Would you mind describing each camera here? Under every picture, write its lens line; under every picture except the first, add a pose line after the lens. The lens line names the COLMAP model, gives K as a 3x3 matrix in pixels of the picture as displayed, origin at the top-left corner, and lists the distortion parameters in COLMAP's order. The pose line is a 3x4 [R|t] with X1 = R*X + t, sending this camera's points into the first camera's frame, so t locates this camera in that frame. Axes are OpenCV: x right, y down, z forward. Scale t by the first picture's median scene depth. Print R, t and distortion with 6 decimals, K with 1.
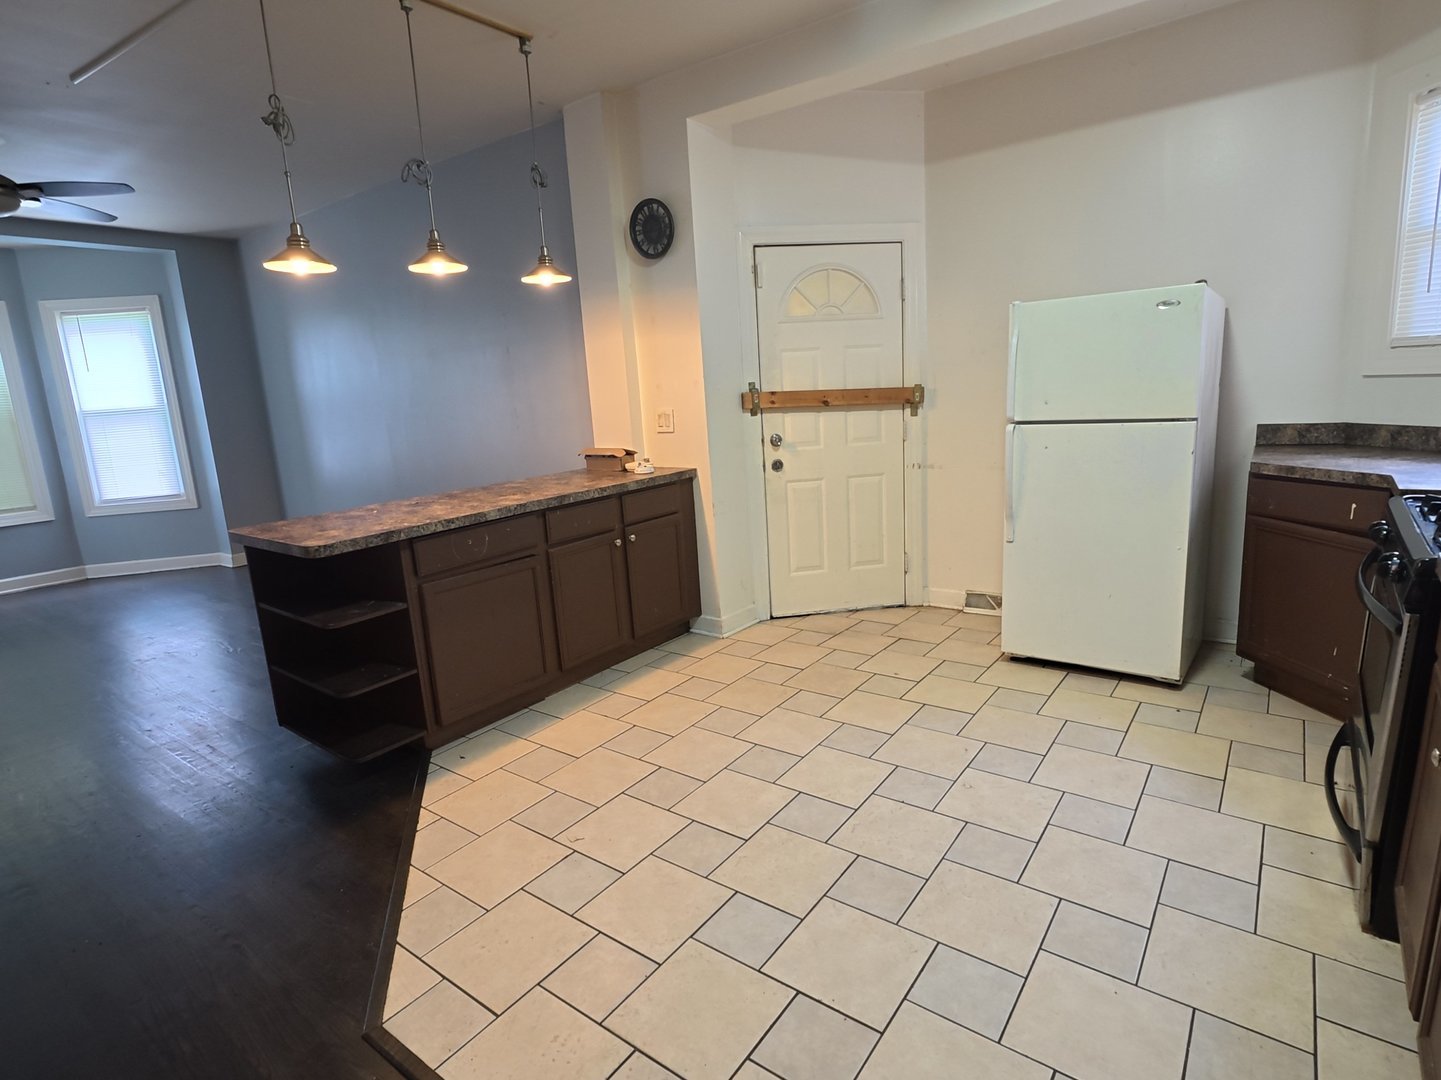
lens RADIAL K [[761.3, 0, 719.5], [0, 761.3, 542.2], [0, 0, 1]] dist [0.003093, -0.000917]
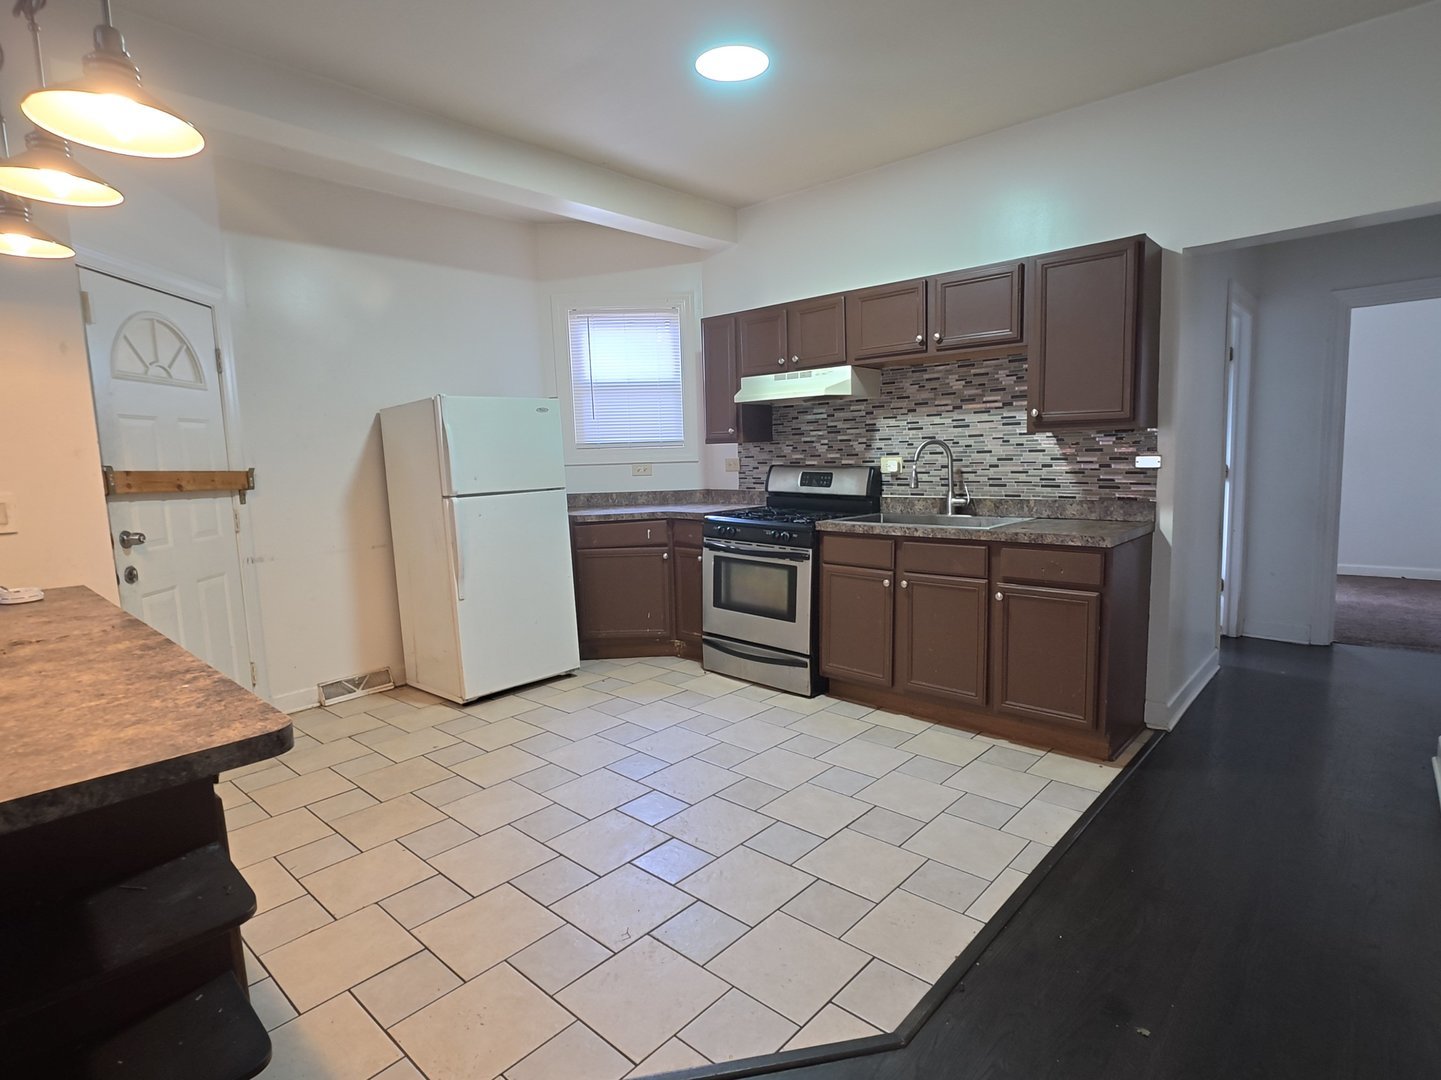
lens RADIAL K [[761.3, 0, 724.0], [0, 761.3, 539.8], [0, 0, 1]] dist [0.003093, -0.000917]
pose [[0.092172, -0.063877, 0.993692, -0.680040], [0.226494, 0.973126, 0.041546, -0.044250], [-0.969642, 0.221236, 0.104163, 0.459617]]
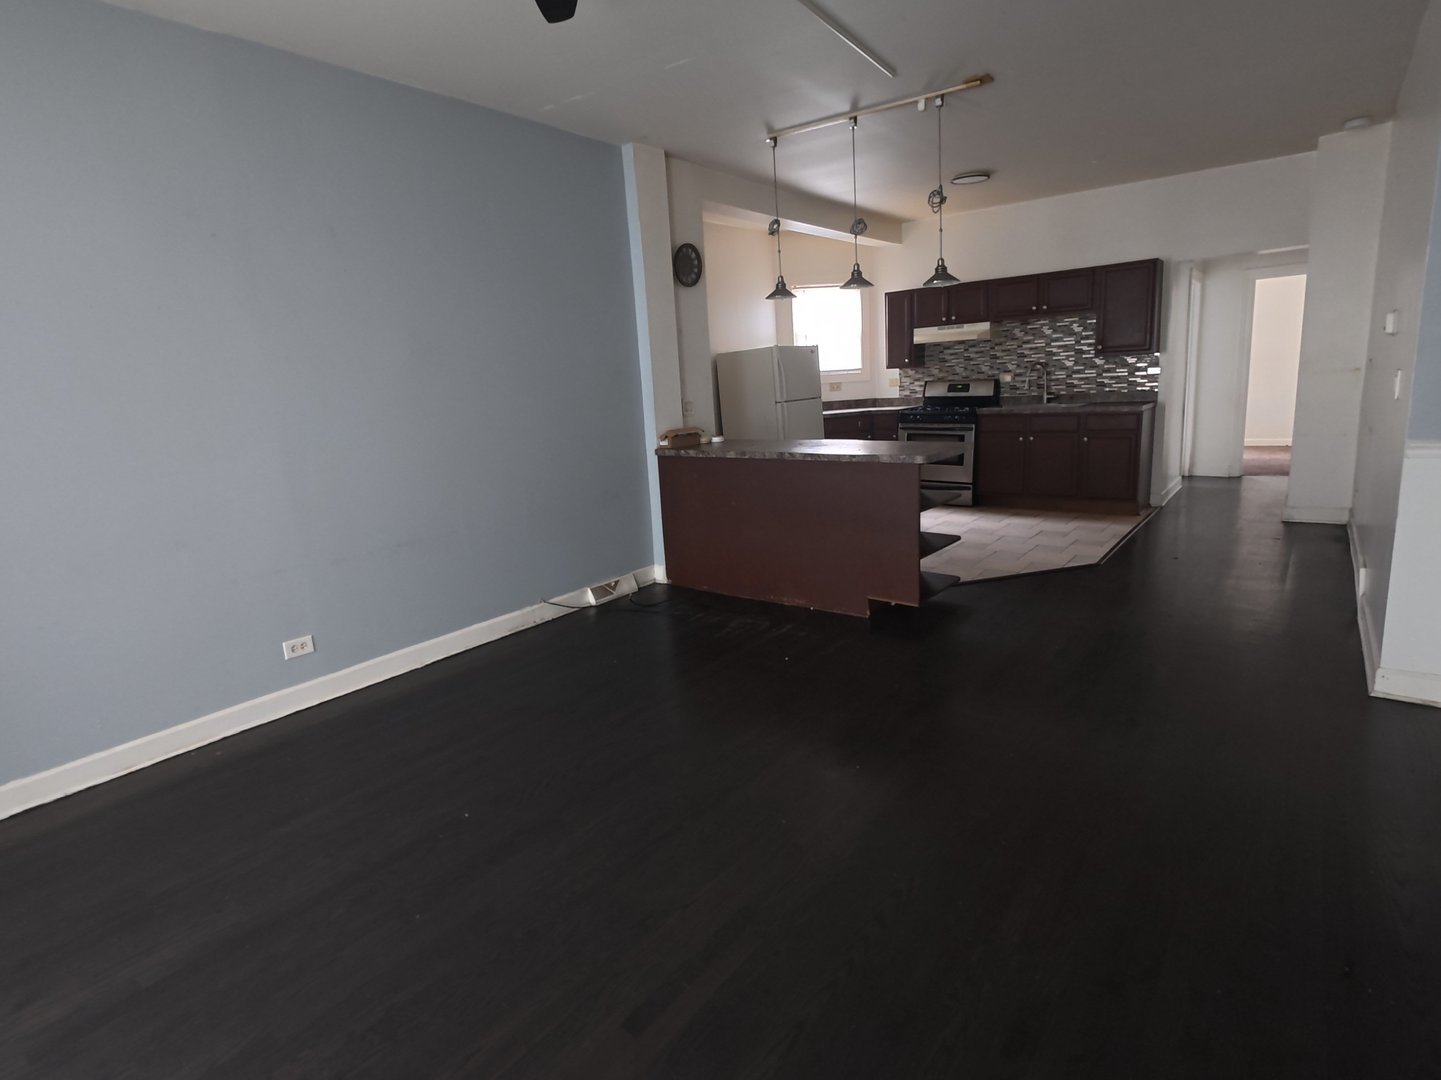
lens RADIAL K [[761.3, 0, 717.4], [0, 761.3, 536.8], [0, 0, 1]] dist [0.003093, -0.000917]
pose [[0.017586, -0.149289, 0.988637, -1.646838], [0.258839, 0.955762, 0.139721, -0.132276], [-0.965760, 0.253441, 0.055450, 1.083667]]
